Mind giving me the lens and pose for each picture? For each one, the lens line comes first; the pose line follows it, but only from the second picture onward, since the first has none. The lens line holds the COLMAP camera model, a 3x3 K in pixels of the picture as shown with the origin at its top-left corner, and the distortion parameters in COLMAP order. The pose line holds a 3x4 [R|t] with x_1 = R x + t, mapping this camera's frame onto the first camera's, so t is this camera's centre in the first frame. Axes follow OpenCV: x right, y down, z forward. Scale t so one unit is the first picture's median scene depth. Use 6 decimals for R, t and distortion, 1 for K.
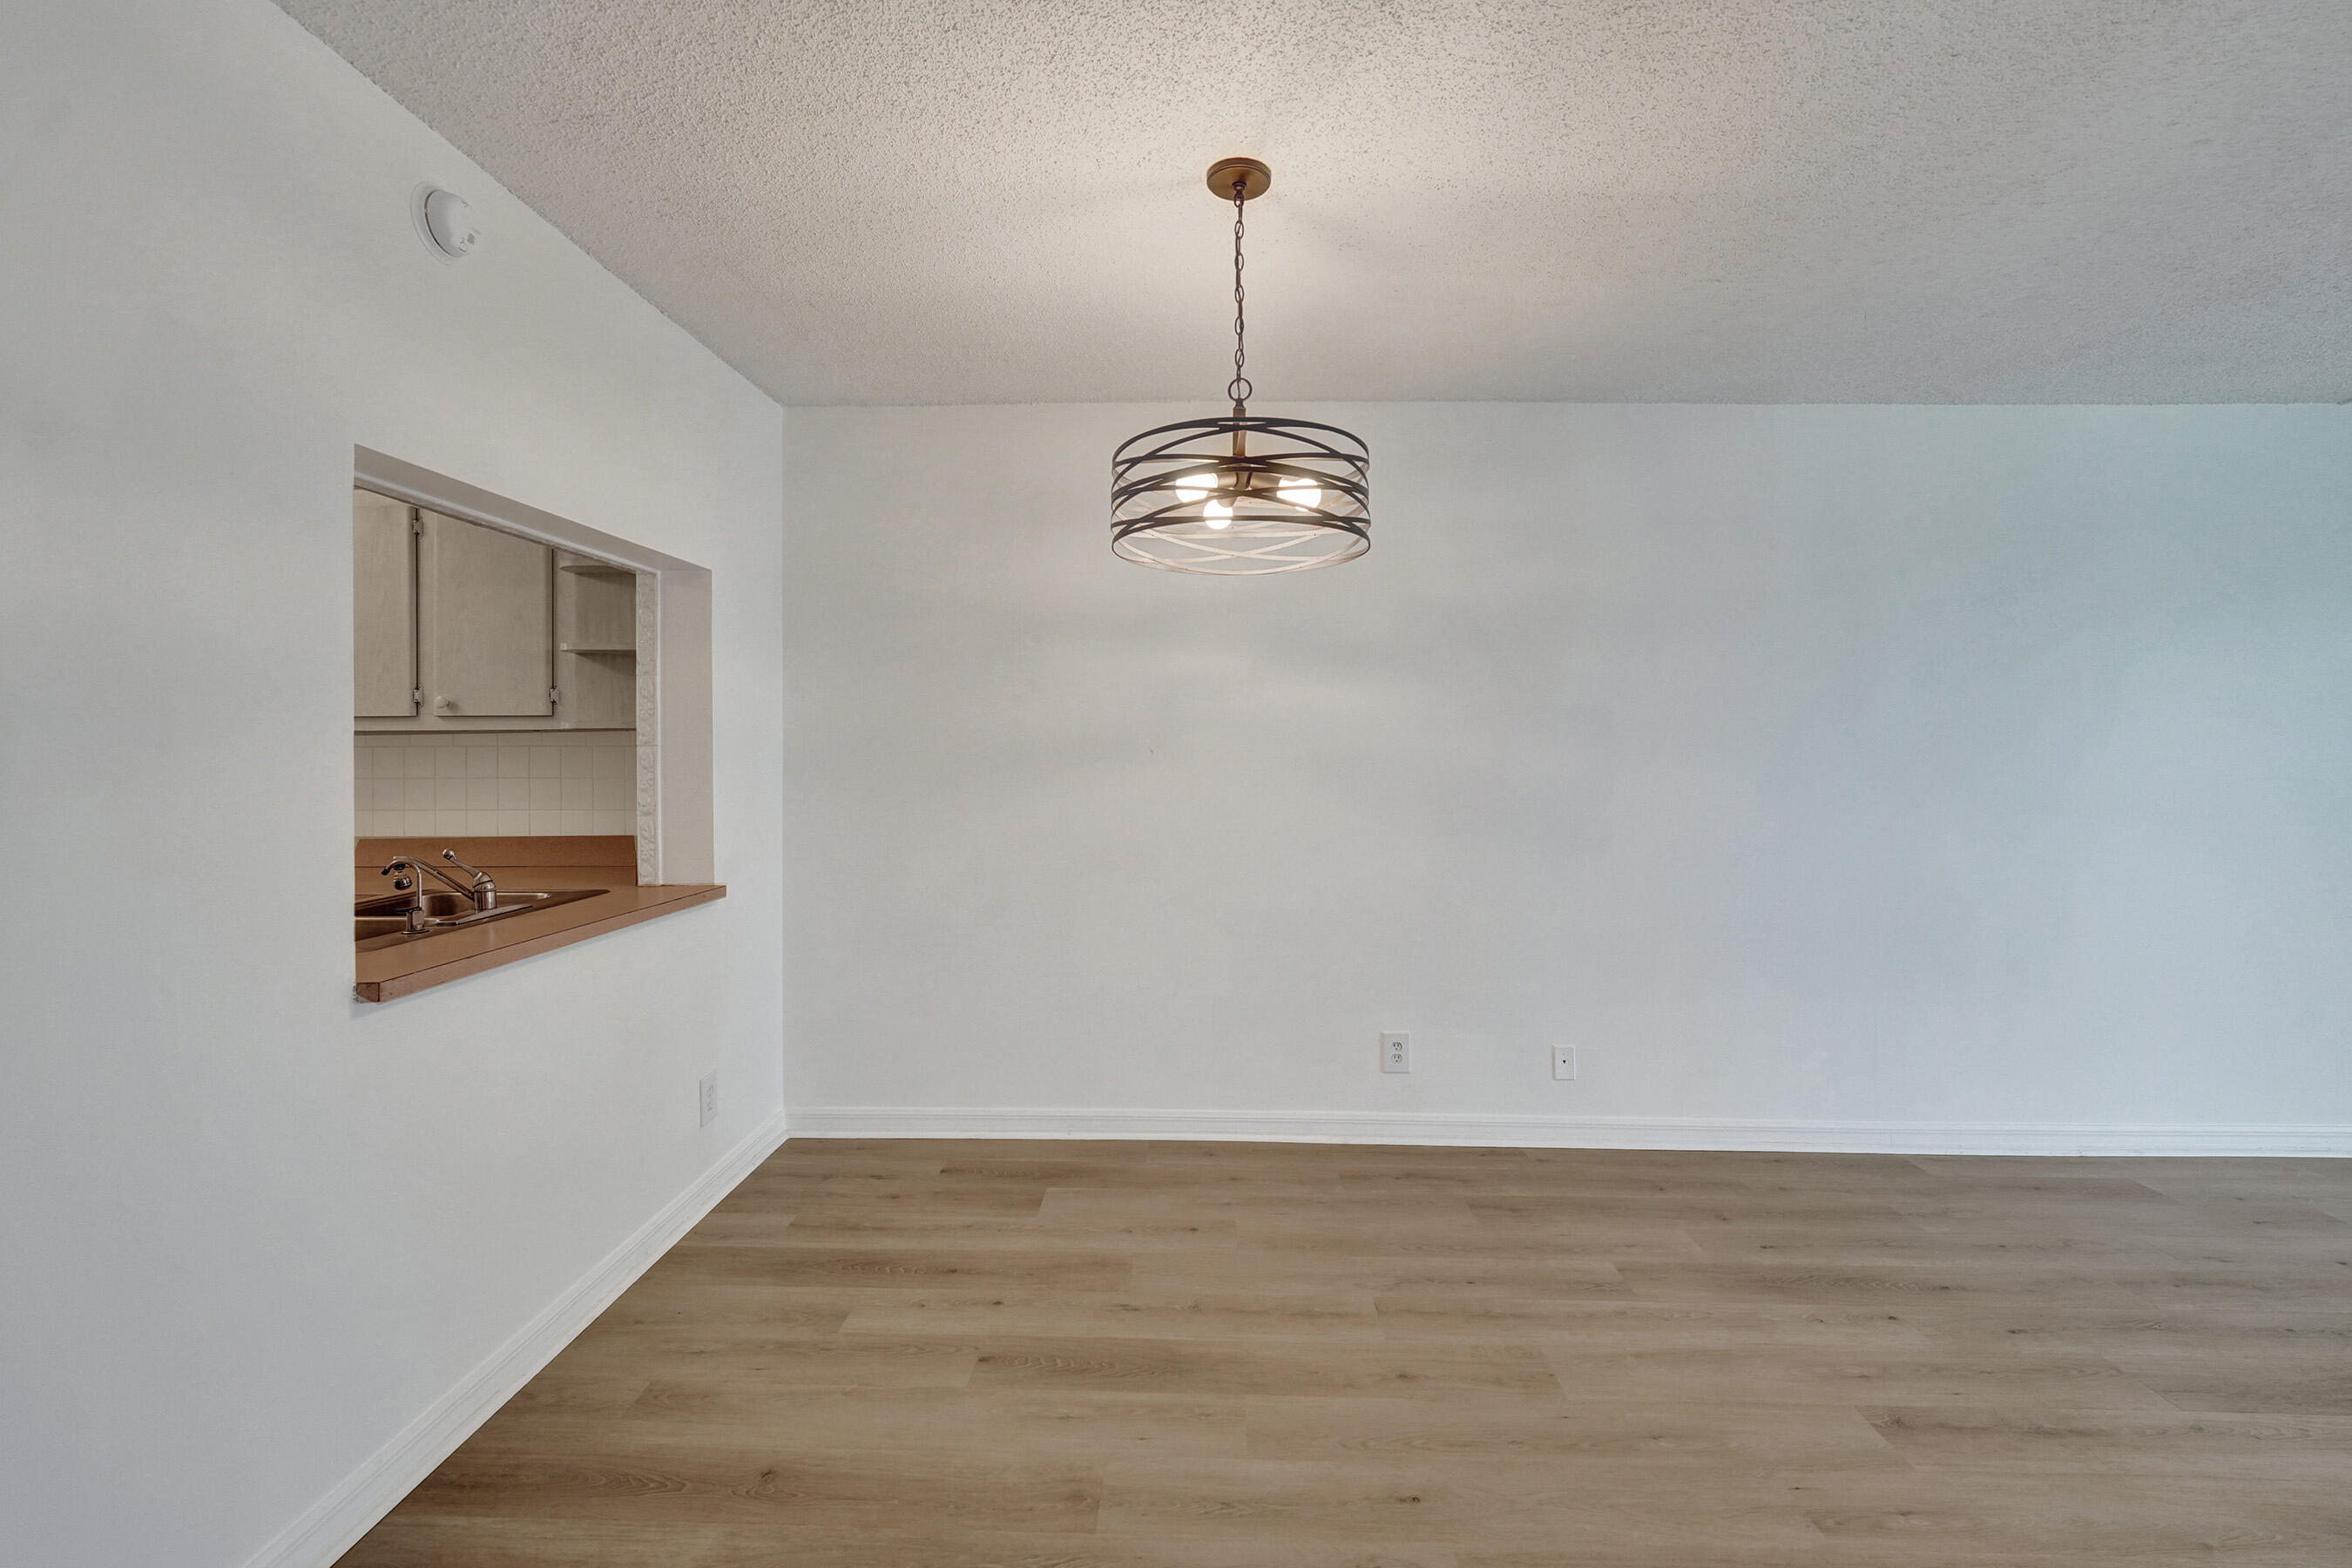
lens RADIAL K [[990.2, 0, 1211.8], [0, 990.2, 751.4], [0, 0, 1]] dist [-0.016387, 0.003408]
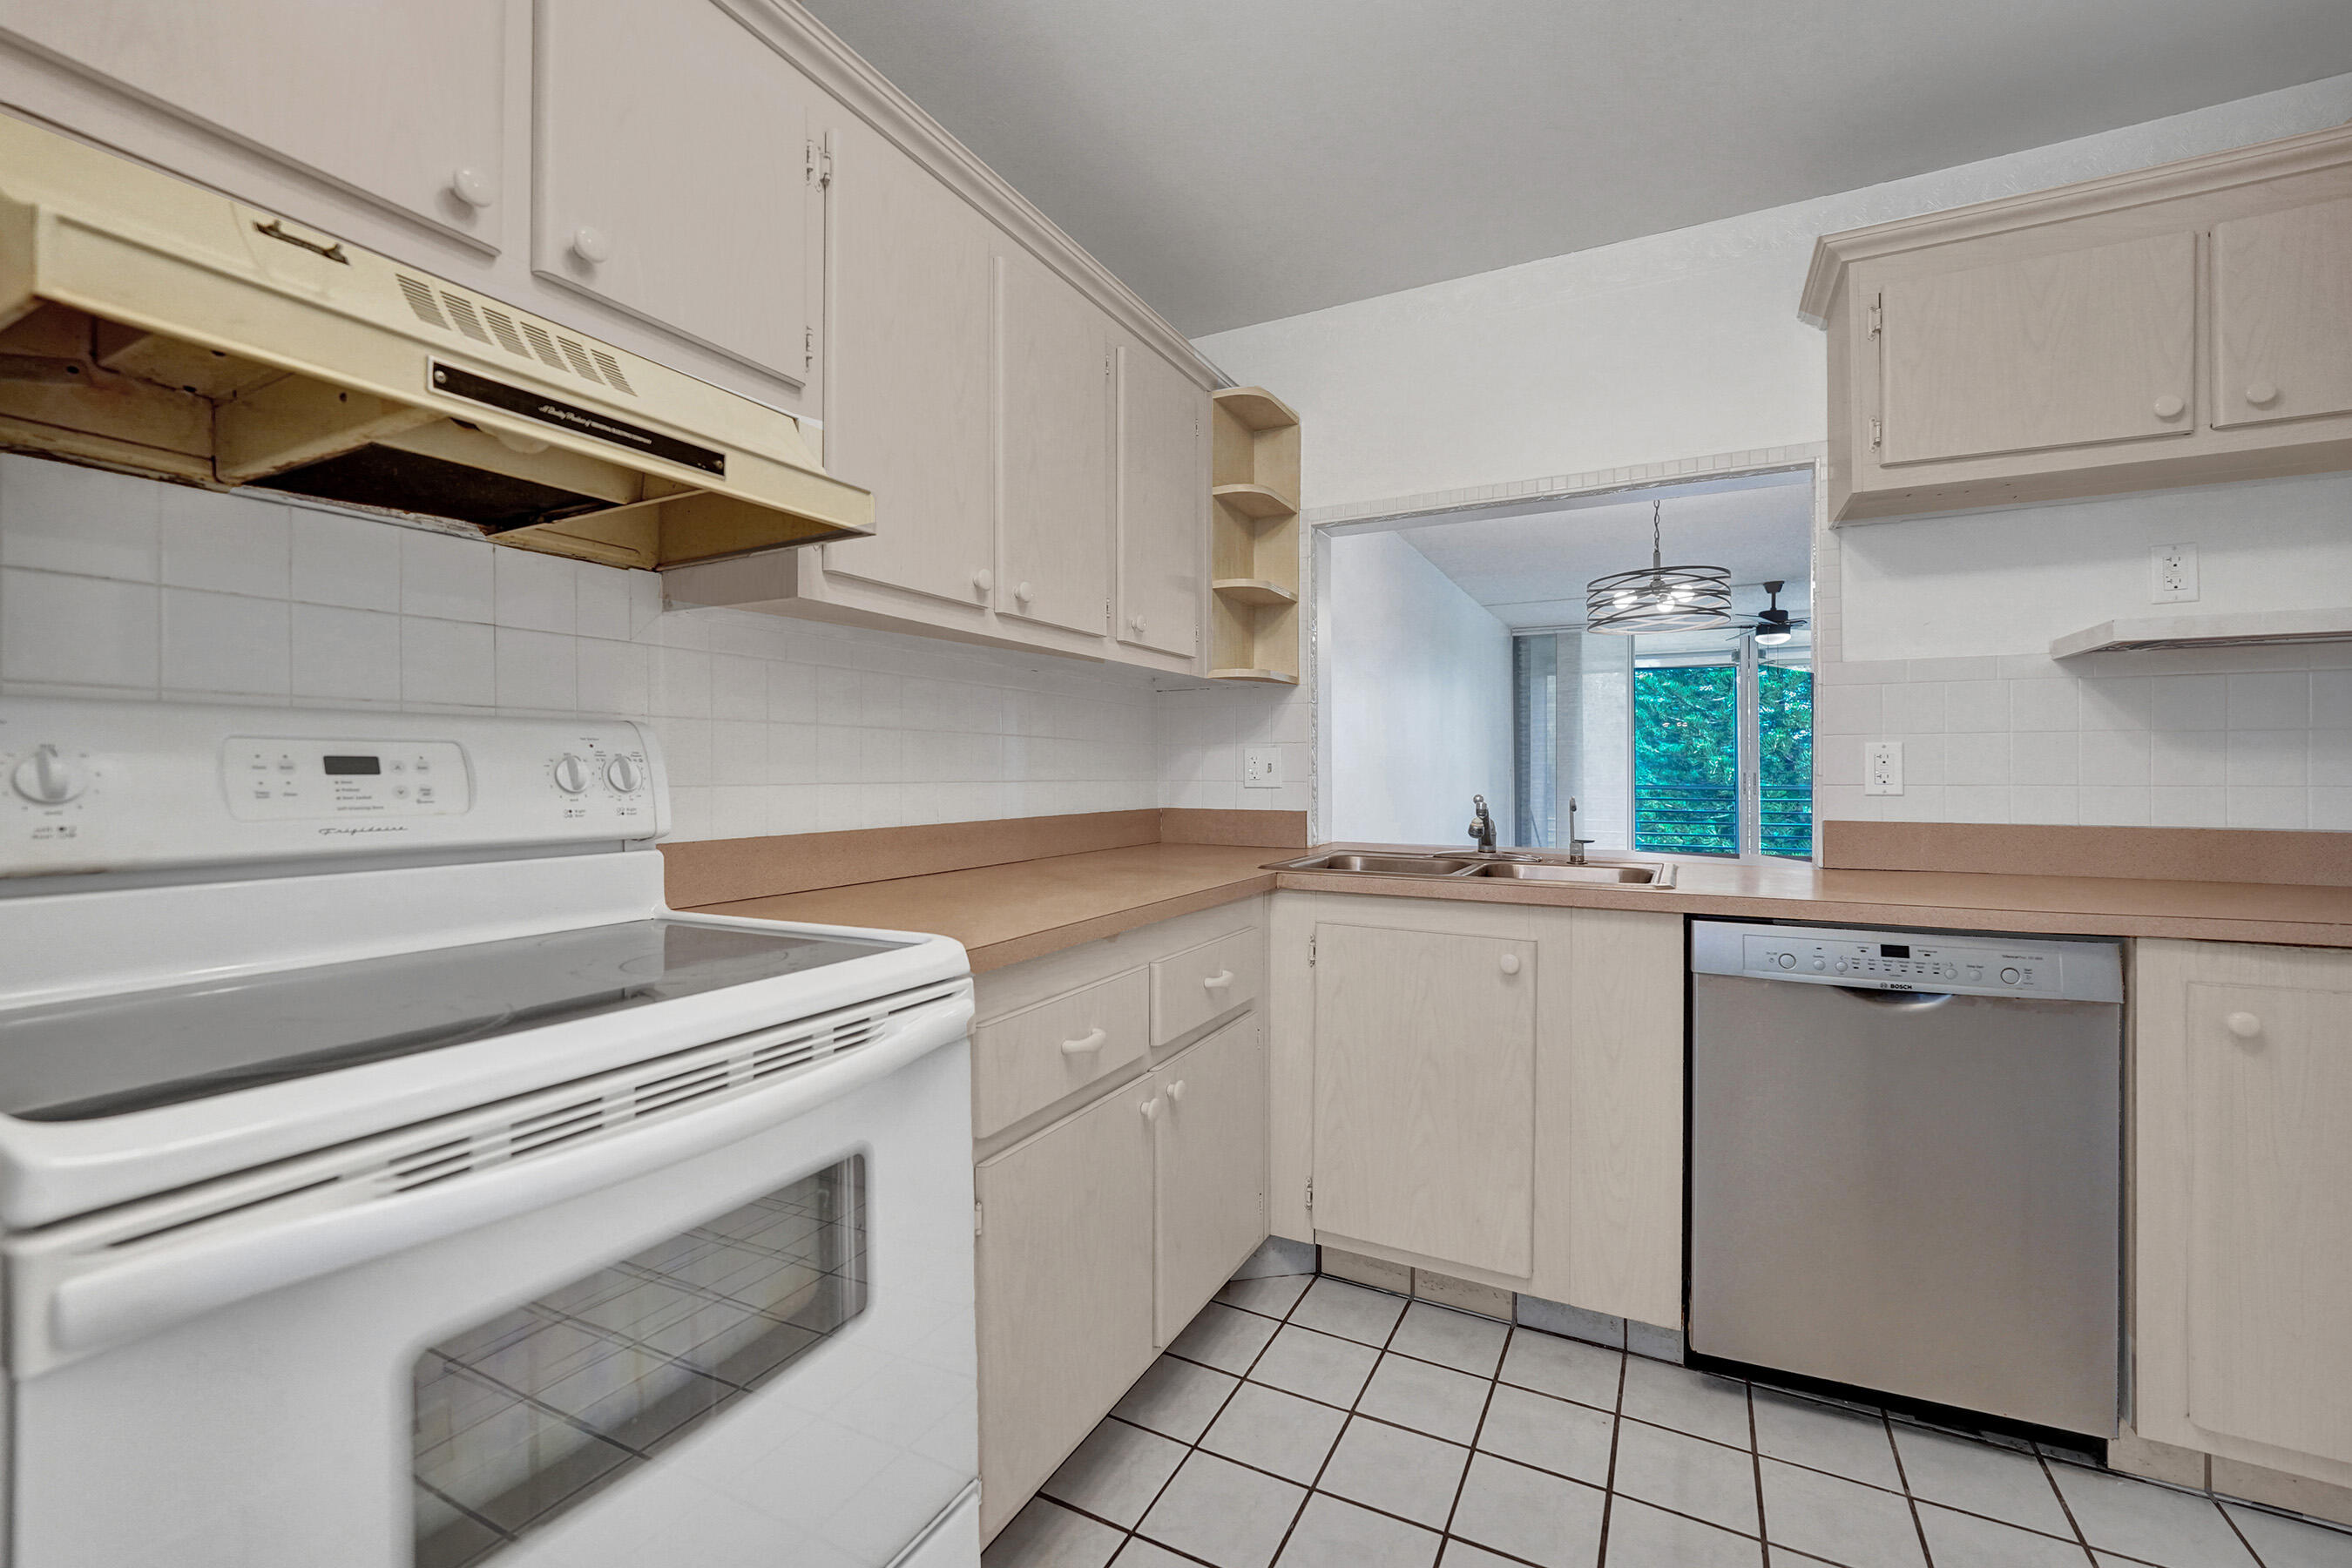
lens RADIAL K [[990.2, 0, 1169.0], [0, 990.2, 771.8], [0, 0, 1]] dist [-0.016387, 0.003408]
pose [[0.441313, 0.005582, 0.897336, -1.468728], [0.002354, 0.999970, -0.007378, 0.066614], [-0.897350, 0.005368, 0.441286, 0.679968]]
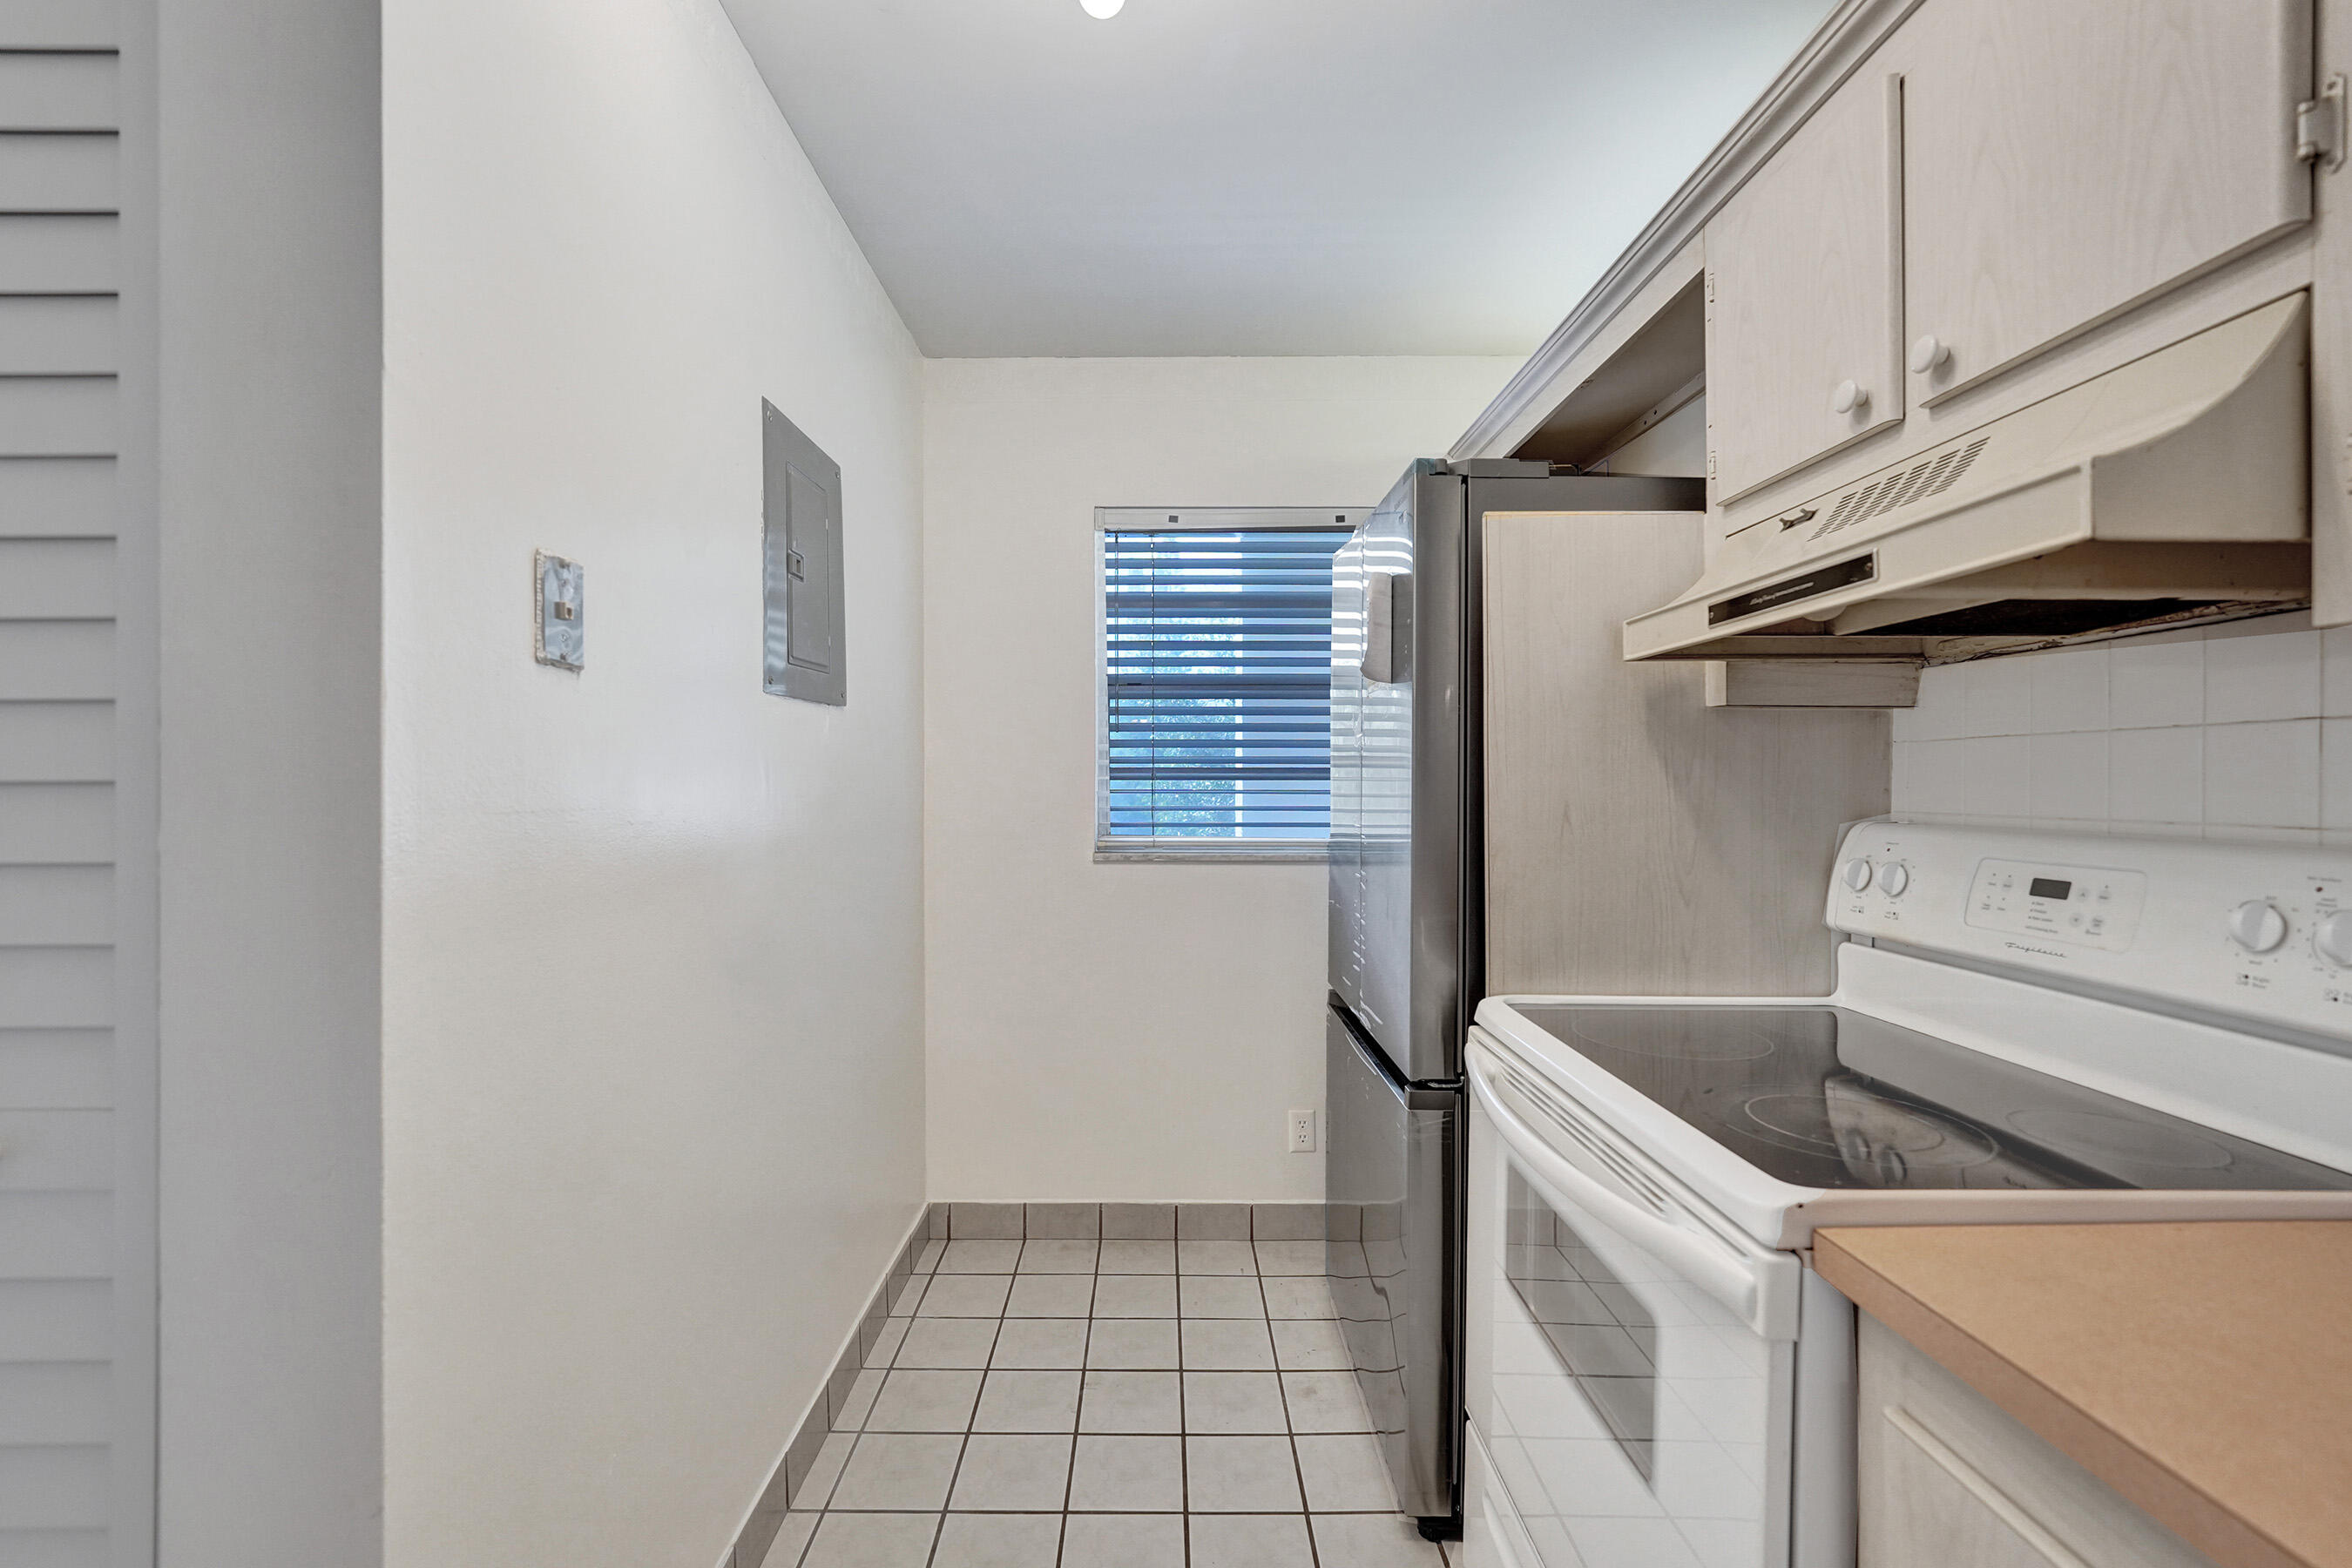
lens RADIAL K [[990.2, 0, 1161.6], [0, 990.2, 779.2], [0, 0, 1]] dist [-0.016387, 0.003408]
pose [[0.025874, 0.000740, -0.999665, -0.886940], [-0.004180, 0.999991, 0.000632, 0.017853], [0.999656, 0.004162, 0.025877, 0.755141]]
